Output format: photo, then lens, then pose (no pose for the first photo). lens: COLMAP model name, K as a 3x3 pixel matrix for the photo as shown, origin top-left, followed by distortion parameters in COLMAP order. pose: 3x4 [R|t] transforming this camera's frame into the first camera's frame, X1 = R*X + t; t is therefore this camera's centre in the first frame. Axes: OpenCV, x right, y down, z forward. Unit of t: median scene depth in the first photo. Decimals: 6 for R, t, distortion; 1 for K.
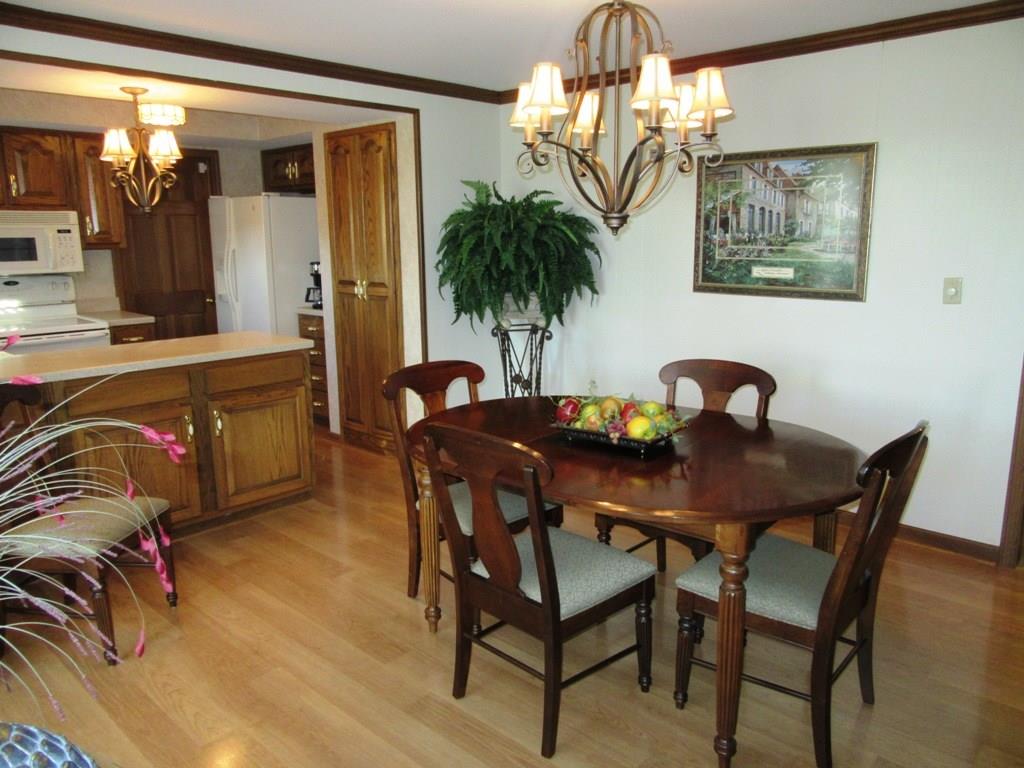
lens RADIAL K [[748.0, 0, 519.7], [0, 748.0, 382.1], [0, 0, 1]] dist [-0.022765, 0.015441]
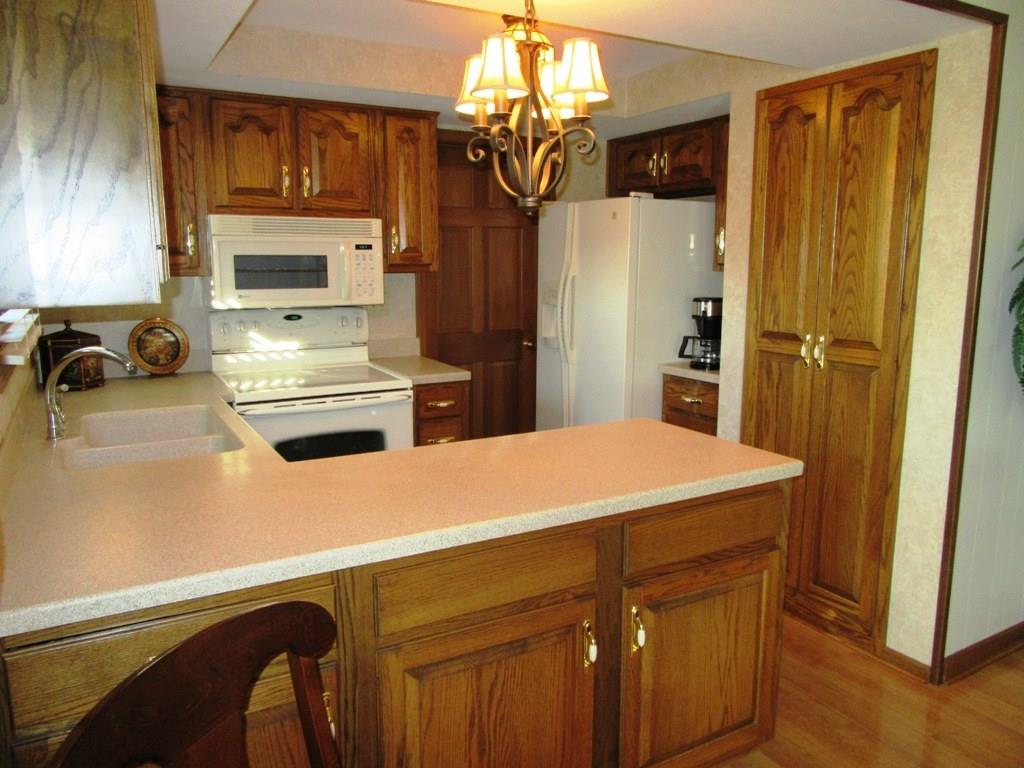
lens RADIAL K [[748.0, 0, 522.2], [0, 748.0, 381.0], [0, 0, 1]] dist [-0.022765, 0.015441]
pose [[0.954444, 0.058087, -0.292683, -0.253643], [-0.067744, 0.997439, -0.022958, -0.069715], [0.290599, 0.041740, 0.955934, 0.369841]]
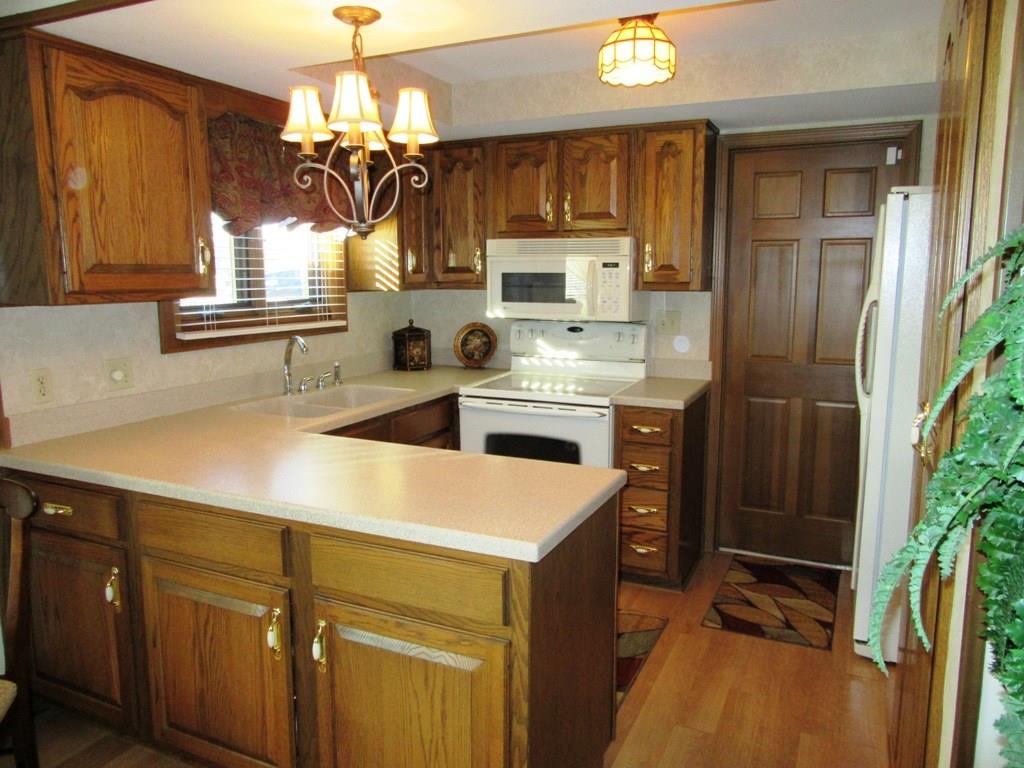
lens RADIAL K [[748.0, 0, 522.4], [0, 748.0, 385.9], [0, 0, 1]] dist [-0.022765, 0.015441]
pose [[0.312927, 0.151149, -0.937673, 0.058334], [-0.192293, 0.976892, 0.093298, -0.138574], [0.930108, 0.151112, 0.334761, 0.690276]]
